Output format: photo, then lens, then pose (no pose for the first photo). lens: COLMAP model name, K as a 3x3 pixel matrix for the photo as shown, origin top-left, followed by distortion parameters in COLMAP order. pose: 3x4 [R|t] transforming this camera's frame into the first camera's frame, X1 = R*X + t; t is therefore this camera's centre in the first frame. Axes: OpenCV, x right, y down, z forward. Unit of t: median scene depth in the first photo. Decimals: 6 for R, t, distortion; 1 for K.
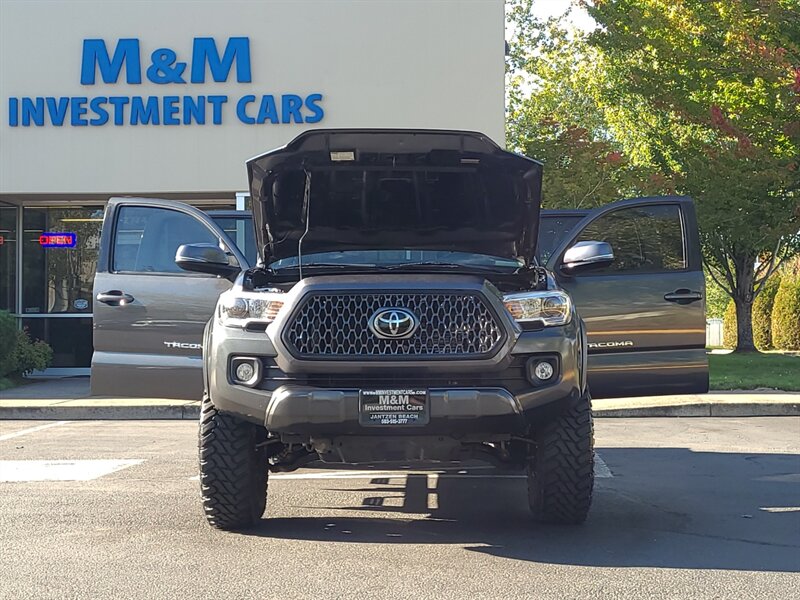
lens RADIAL K [[1395.3, 0, 400.0], [0, 1395.3, 300.0], [0, 0, 1]] dist [0.037777, 0.112808]
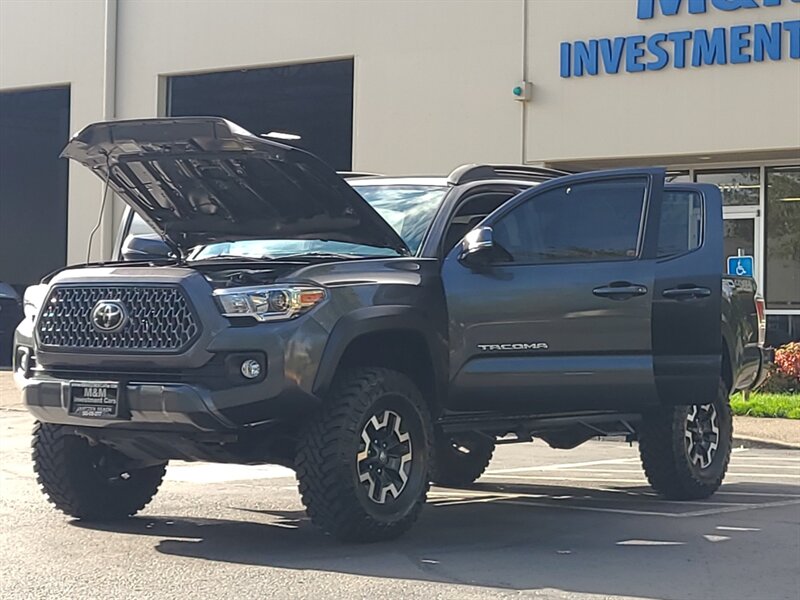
lens RADIAL K [[2089.1, 0, 400.0], [0, 2089.1, 300.0], [0, 0, 1]] dist [0.006057, 0.359860]
pose [[0.799826, 0.005583, -0.600206, 0.384844], [-0.003229, 0.999982, 0.004999, -0.001205], [0.600224, -0.002061, 0.799830, -0.025751]]
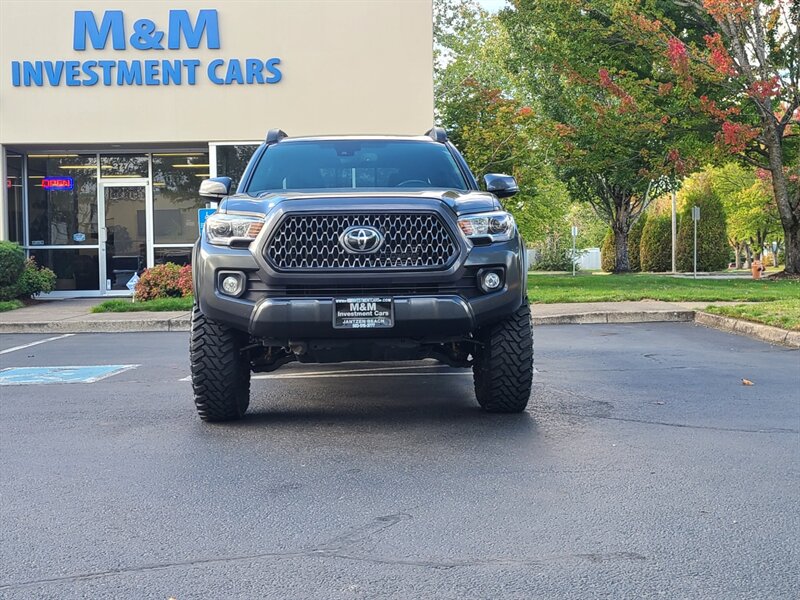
lens RADIAL K [[1114.3, 0, 400.0], [0, 1114.3, 300.0], [0, 0, 1]] dist [0.040375, 0.093787]
pose [[0.998424, -0.012859, 0.054626, -0.008531], [0.009784, 0.998372, 0.056194, 0.005408], [-0.055259, -0.055571, 0.996924, 0.032783]]
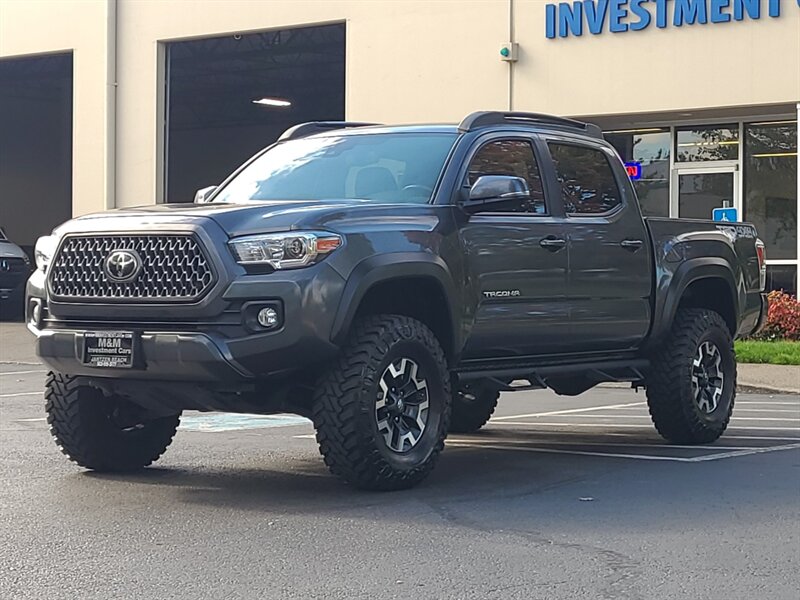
lens RADIAL K [[1935.6, 0, 400.0], [0, 1935.6, 300.0], [0, 0, 1]] dist [-0.026793, 0.671529]
pose [[0.806984, 0.010056, -0.590488, 0.348991], [0.006285, 0.999652, 0.025613, 0.002596], [0.590541, -0.024380, 0.806640, 0.004761]]
